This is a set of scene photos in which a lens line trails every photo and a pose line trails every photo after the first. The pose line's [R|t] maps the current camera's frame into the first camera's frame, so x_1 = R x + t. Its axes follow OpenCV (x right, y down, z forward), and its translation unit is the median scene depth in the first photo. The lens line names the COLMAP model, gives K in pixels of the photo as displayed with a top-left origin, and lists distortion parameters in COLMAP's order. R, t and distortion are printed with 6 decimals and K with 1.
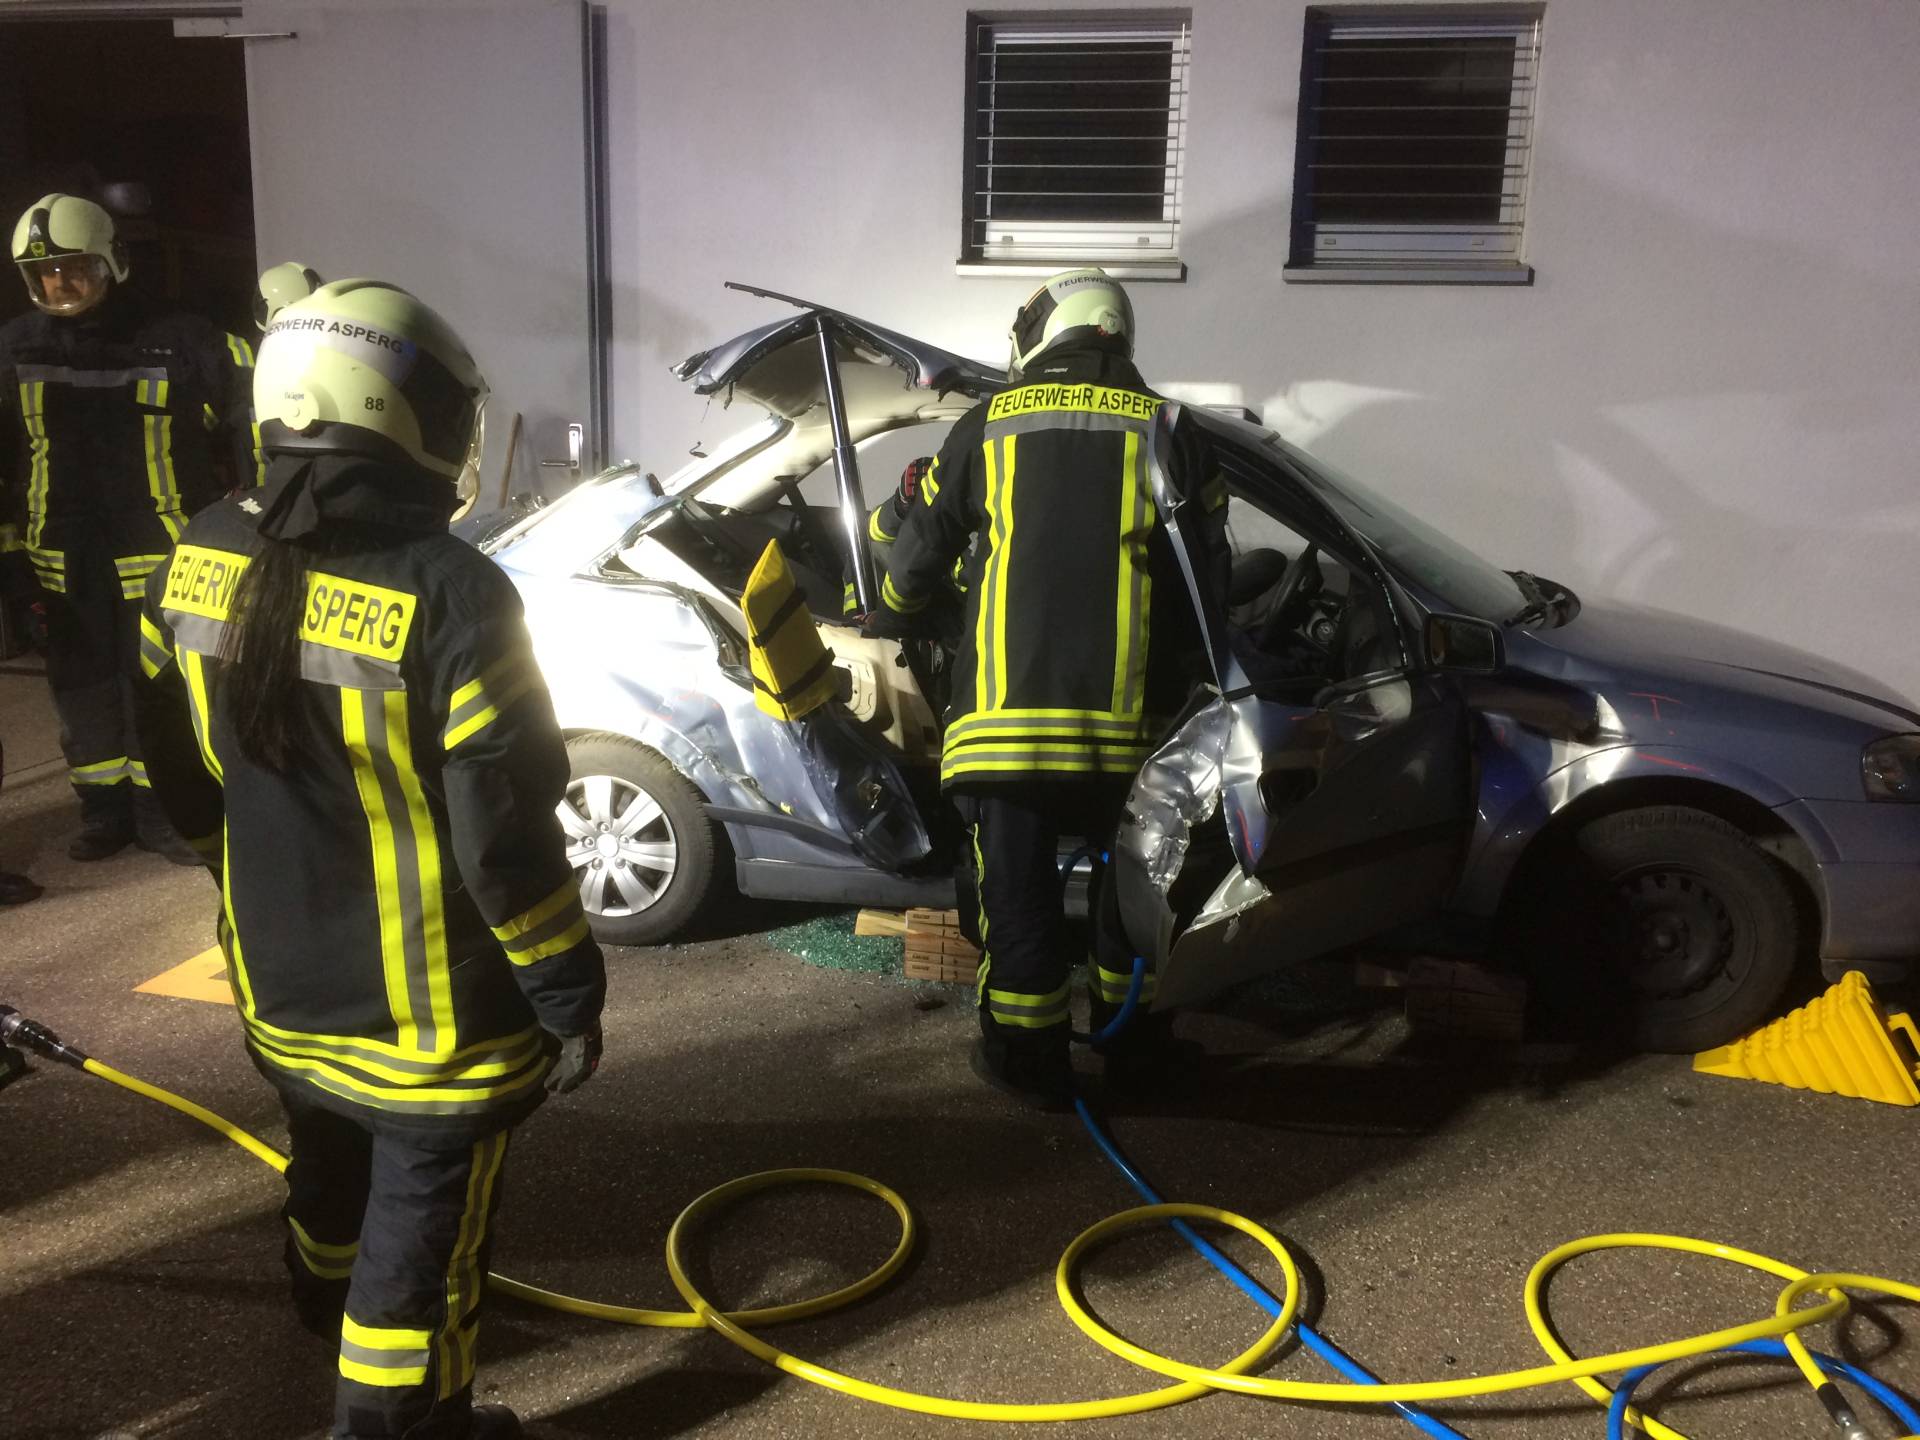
lens RADIAL K [[1669.0, 0, 960.0], [0, 1669.0, 720.0], [0, 0, 1]] dist [0.038375, -0.000744]
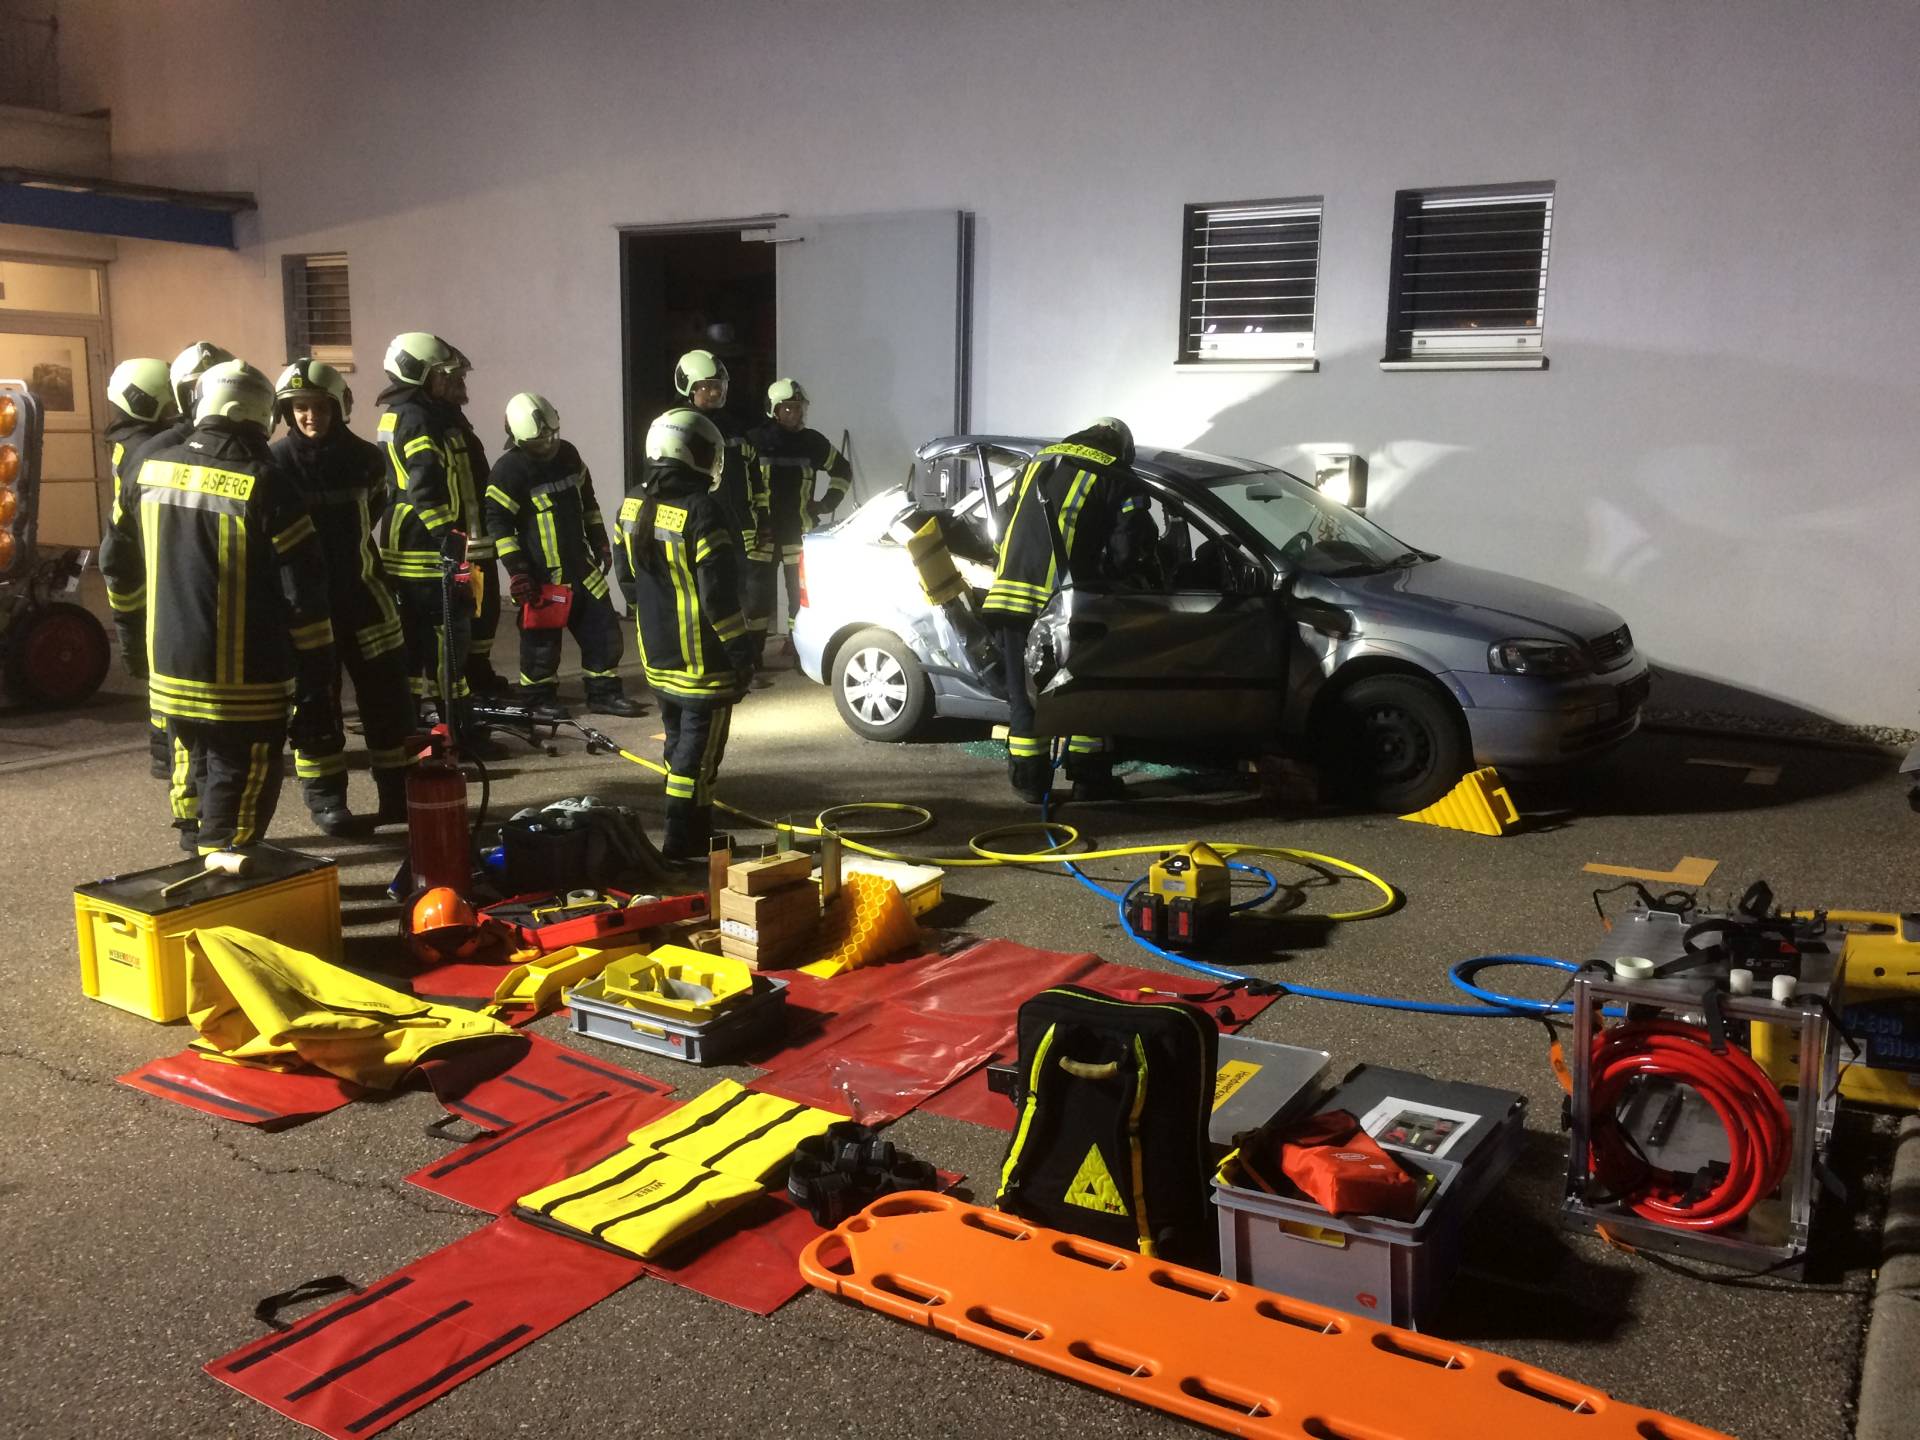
lens RADIAL K [[1669.0, 0, 960.0], [0, 1669.0, 720.0], [0, 0, 1]] dist [0.038375, -0.000744]
pose [[0.939284, 0.051019, -0.339328, 0.577044], [-0.061918, 0.997853, -0.021362, 0.163597], [0.337509, 0.041076, 0.940426, -0.818408]]
